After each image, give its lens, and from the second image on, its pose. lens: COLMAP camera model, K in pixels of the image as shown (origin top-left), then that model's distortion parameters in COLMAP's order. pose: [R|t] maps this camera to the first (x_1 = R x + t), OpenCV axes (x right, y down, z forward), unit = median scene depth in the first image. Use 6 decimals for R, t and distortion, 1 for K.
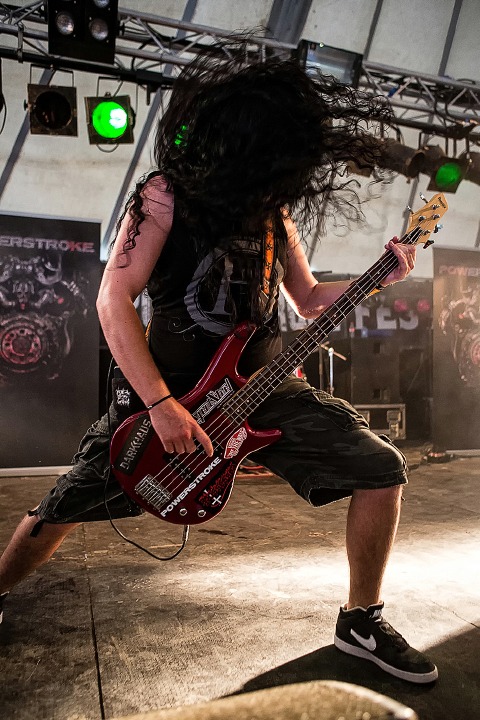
lens RADIAL K [[529.9, 0, 242.7], [0, 529.9, 359.2], [0, 0, 1]] dist [-0.076437, 0.021975]
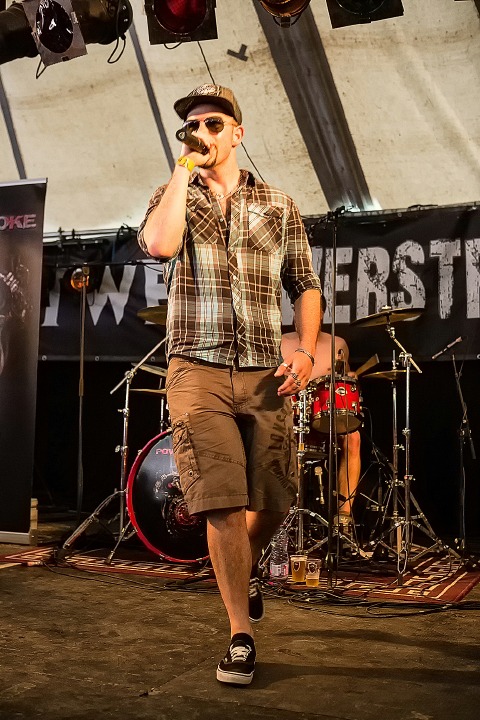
lens RADIAL K [[948.7, 0, 238.9], [0, 948.7, 355.1], [0, 0, 1]] dist [0.043633, 0.000000]
pose [[0.749668, -0.030080, -0.661130, 0.788226], [0.018317, 0.999527, -0.024705, 0.002936], [0.661560, 0.006411, 0.749865, 0.245367]]
